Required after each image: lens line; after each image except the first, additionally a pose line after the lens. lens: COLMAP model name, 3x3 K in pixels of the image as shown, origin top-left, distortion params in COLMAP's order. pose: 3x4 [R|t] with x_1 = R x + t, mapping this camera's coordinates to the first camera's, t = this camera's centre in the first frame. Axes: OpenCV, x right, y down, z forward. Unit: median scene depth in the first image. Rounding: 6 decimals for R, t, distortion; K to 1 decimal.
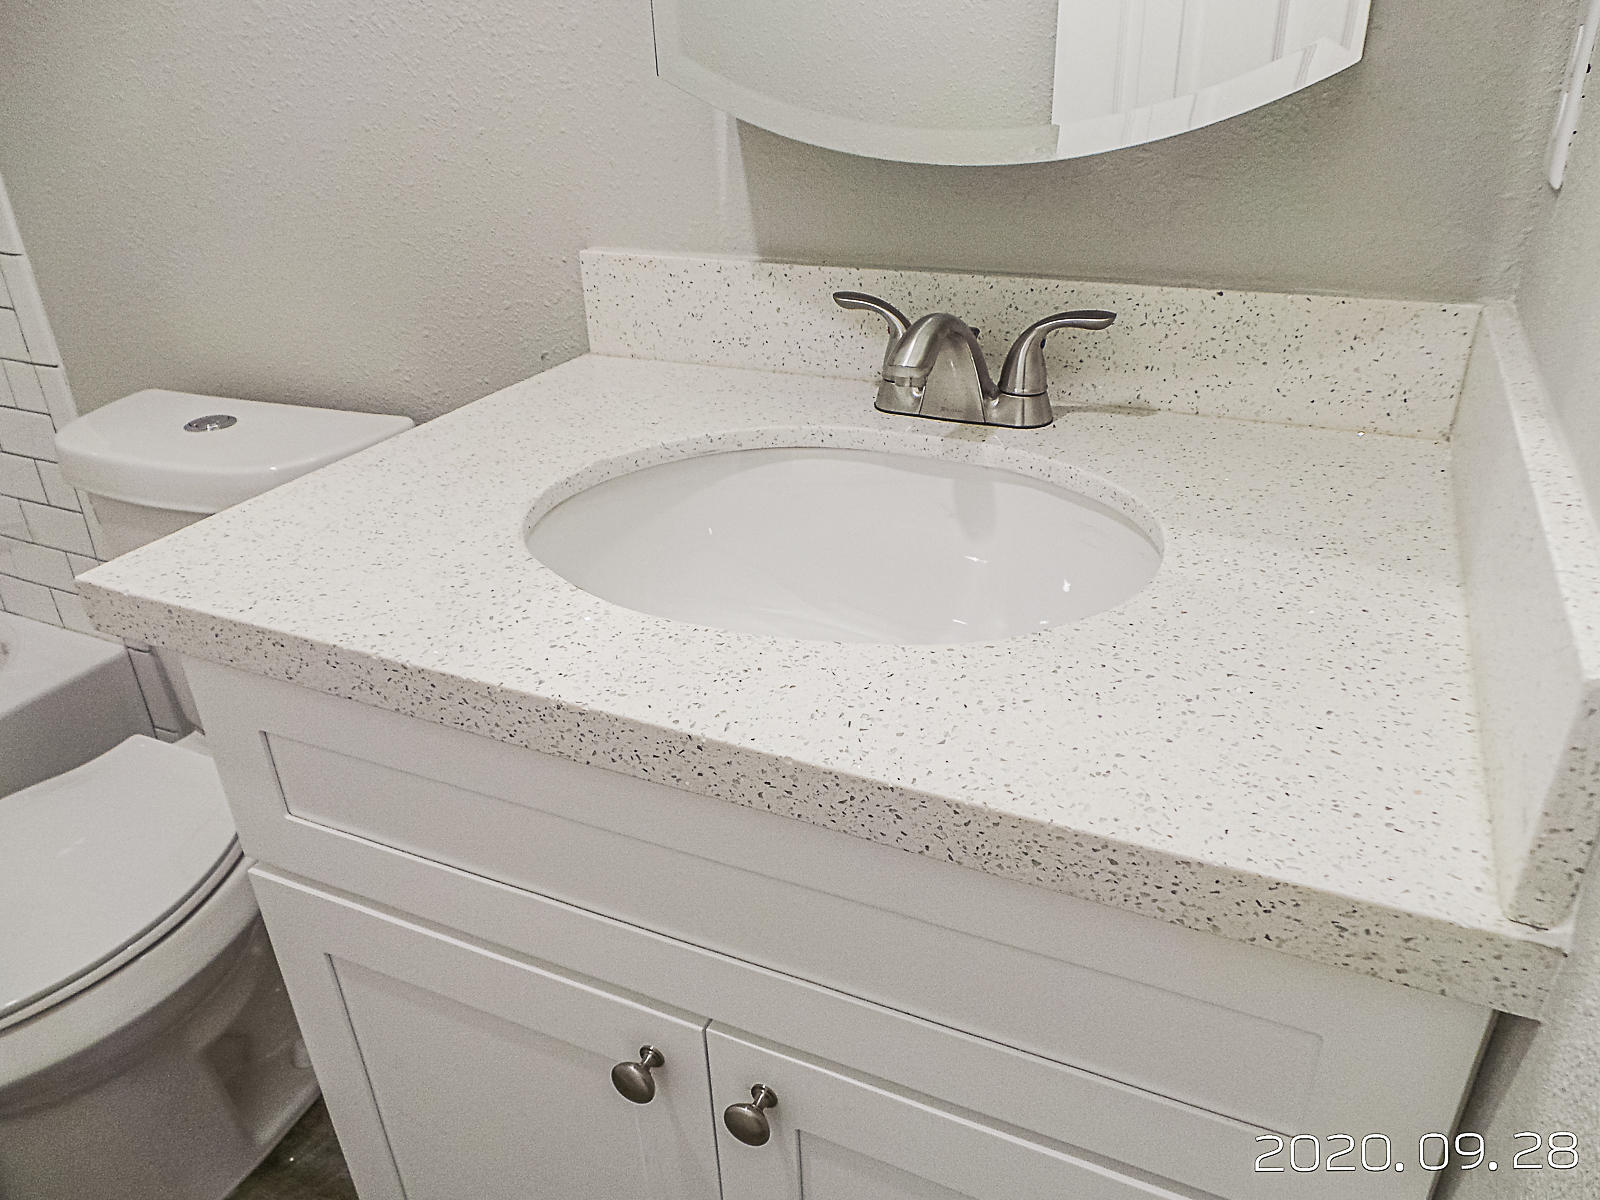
lens RADIAL K [[1113.5, 0, 800.0], [0, 1113.5, 600.0], [0, 0, 1]] dist [-0.005422, -0.025917]
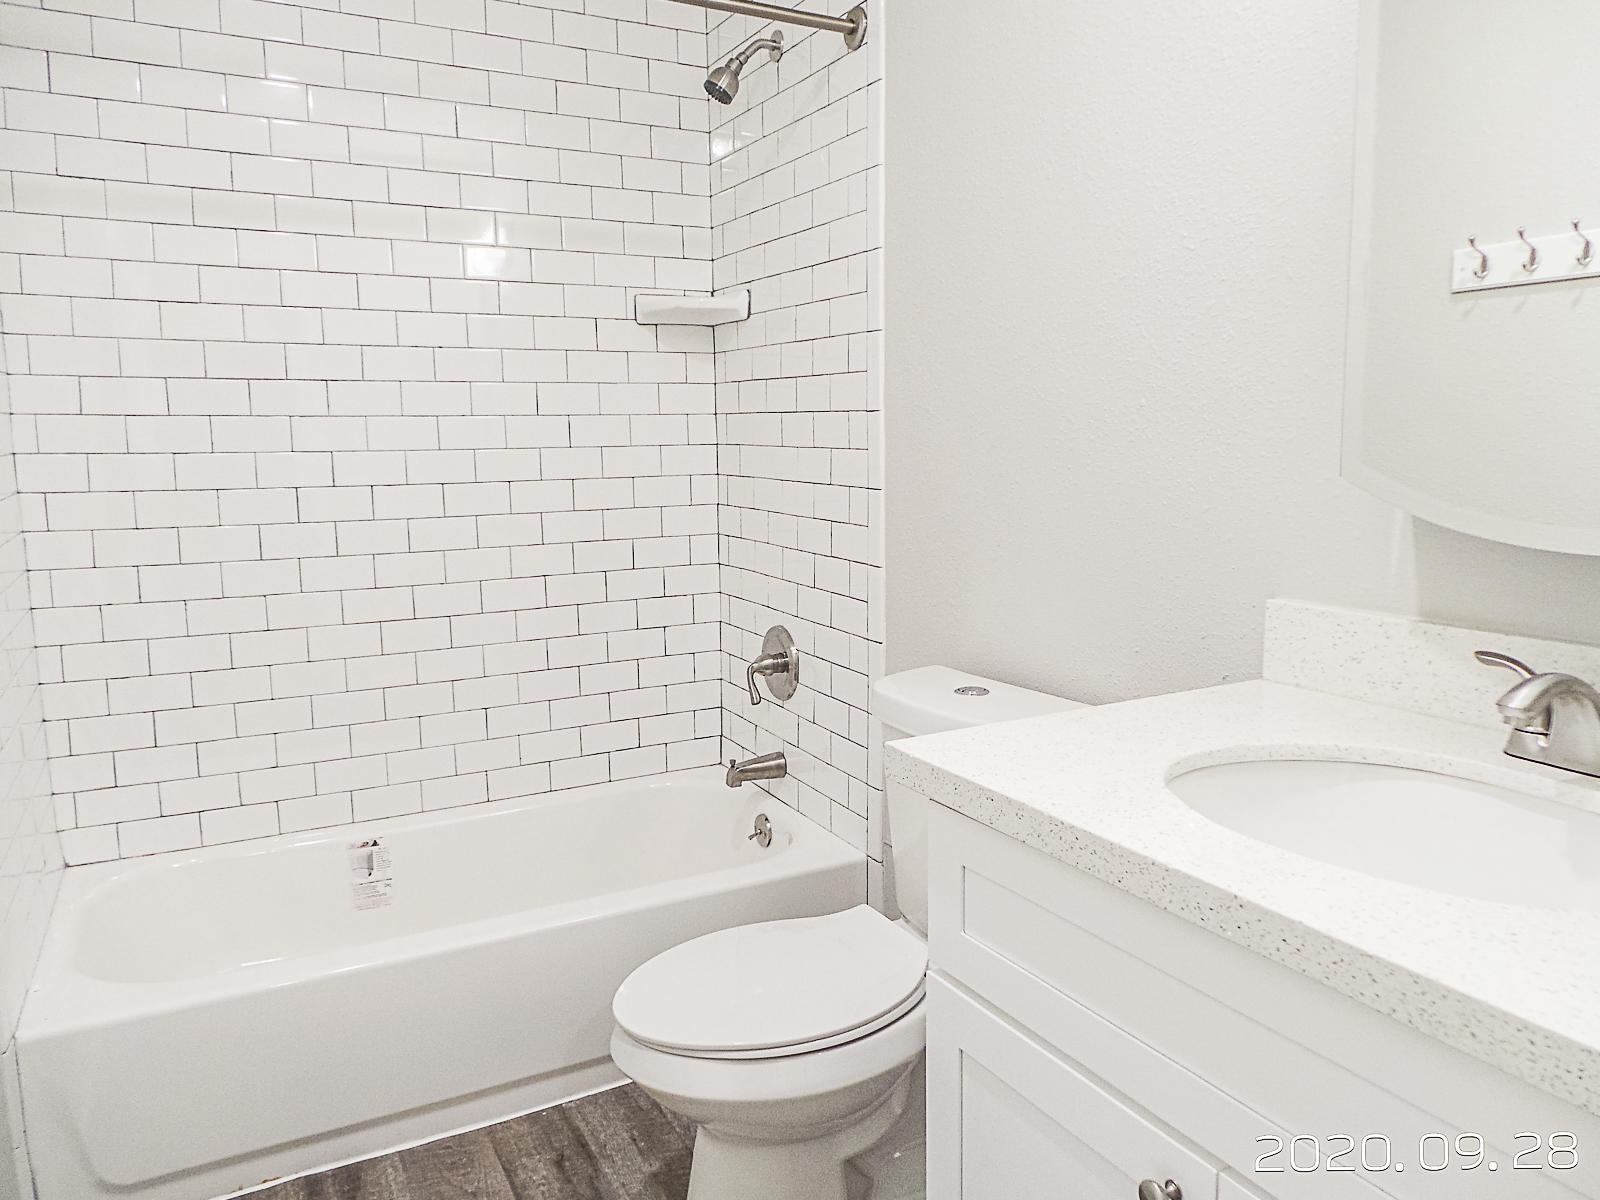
lens RADIAL K [[1113.5, 0, 800.0], [0, 1113.5, 600.0], [0, 0, 1]] dist [-0.005422, -0.025917]
pose [[0.798452, 0.101823, -0.593386, 0.218614], [-0.282261, 0.933876, -0.219556, 0.196198], [0.531793, 0.342795, 0.774395, -0.453835]]
